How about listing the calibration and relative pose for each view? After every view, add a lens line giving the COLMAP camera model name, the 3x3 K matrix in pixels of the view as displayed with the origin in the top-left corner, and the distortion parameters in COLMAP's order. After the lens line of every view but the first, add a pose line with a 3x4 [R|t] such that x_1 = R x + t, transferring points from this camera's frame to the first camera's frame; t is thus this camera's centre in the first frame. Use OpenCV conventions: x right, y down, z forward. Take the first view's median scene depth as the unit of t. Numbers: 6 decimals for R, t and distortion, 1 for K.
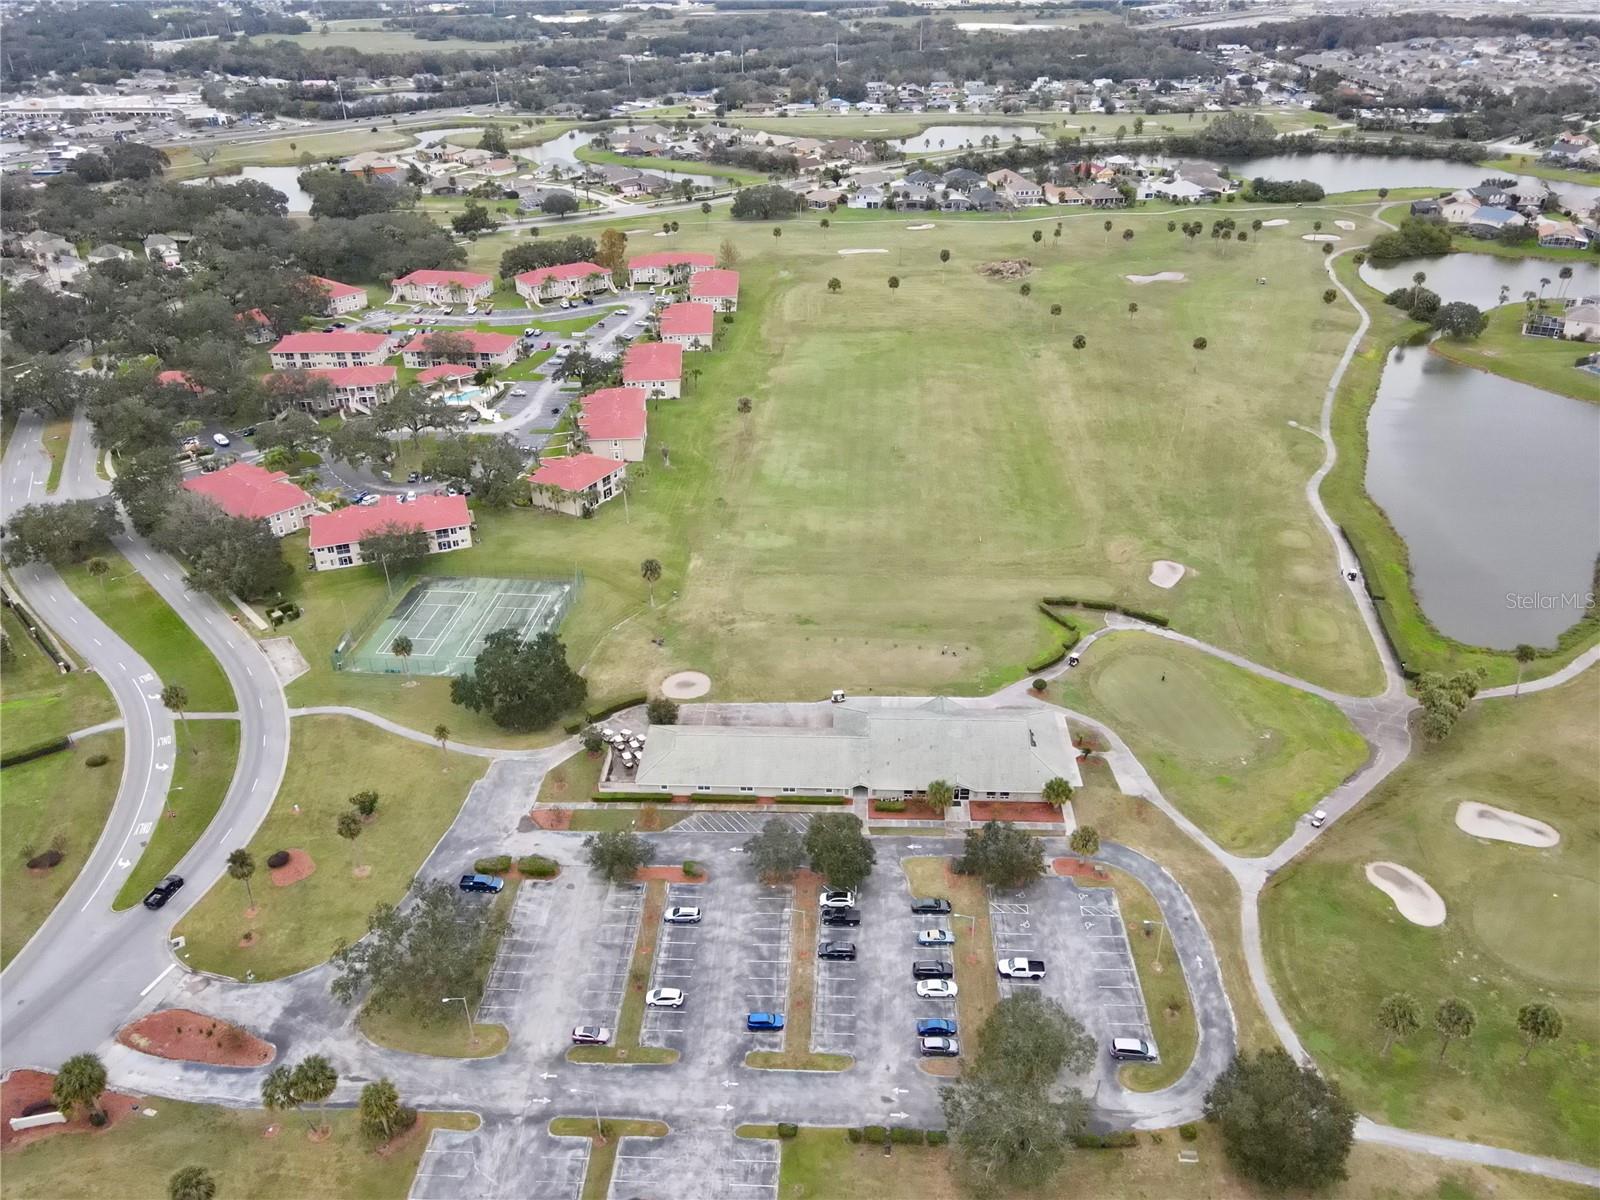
lens RADIAL K [[1174.4, 0, 794.0], [0, 1174.4, 592.2], [0, 0, 1]] dist [0.005233, 0.021252]
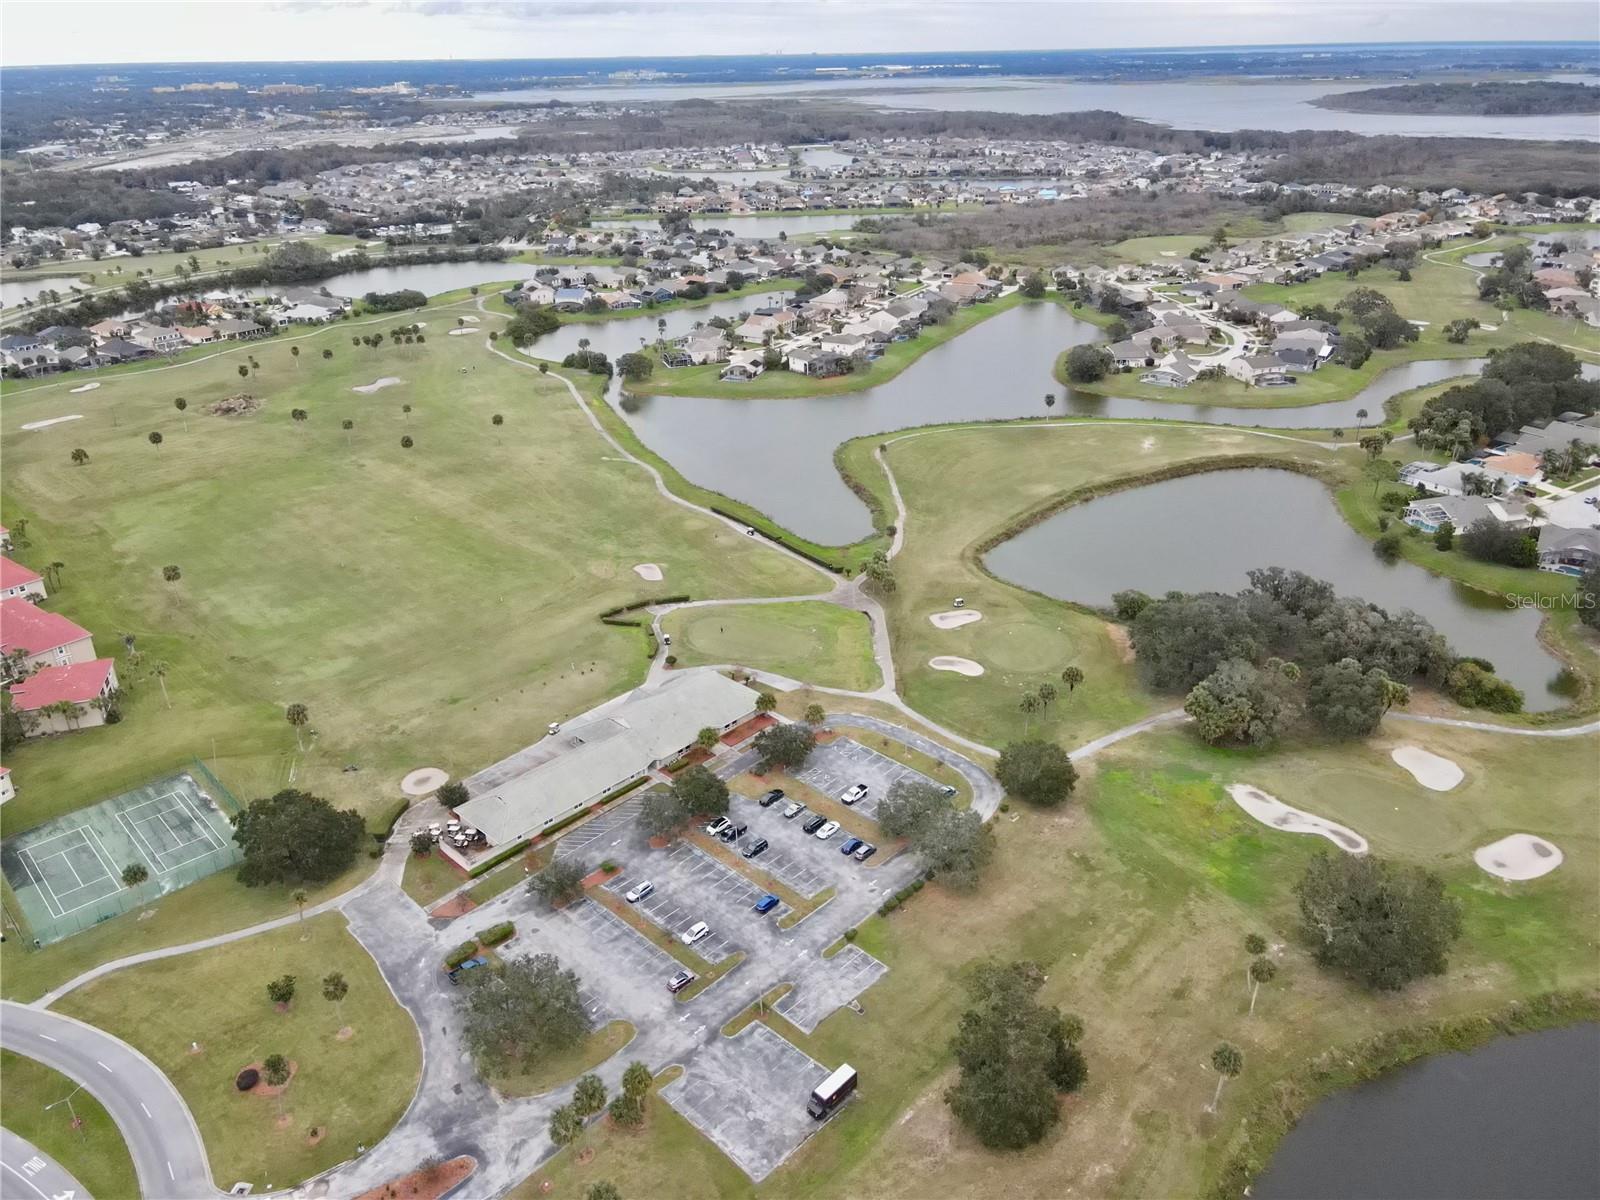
lens RADIAL K [[1166.3, 0, 783.6], [0, 1166.3, 605.1], [0, 0, 1]] dist [0.005029, 0.049114]
pose [[0.658799, -0.321778, 0.680032, -0.604458], [0.376258, 0.923670, 0.072553, -0.025506], [-0.651471, 0.208069, 0.729584, -0.031864]]
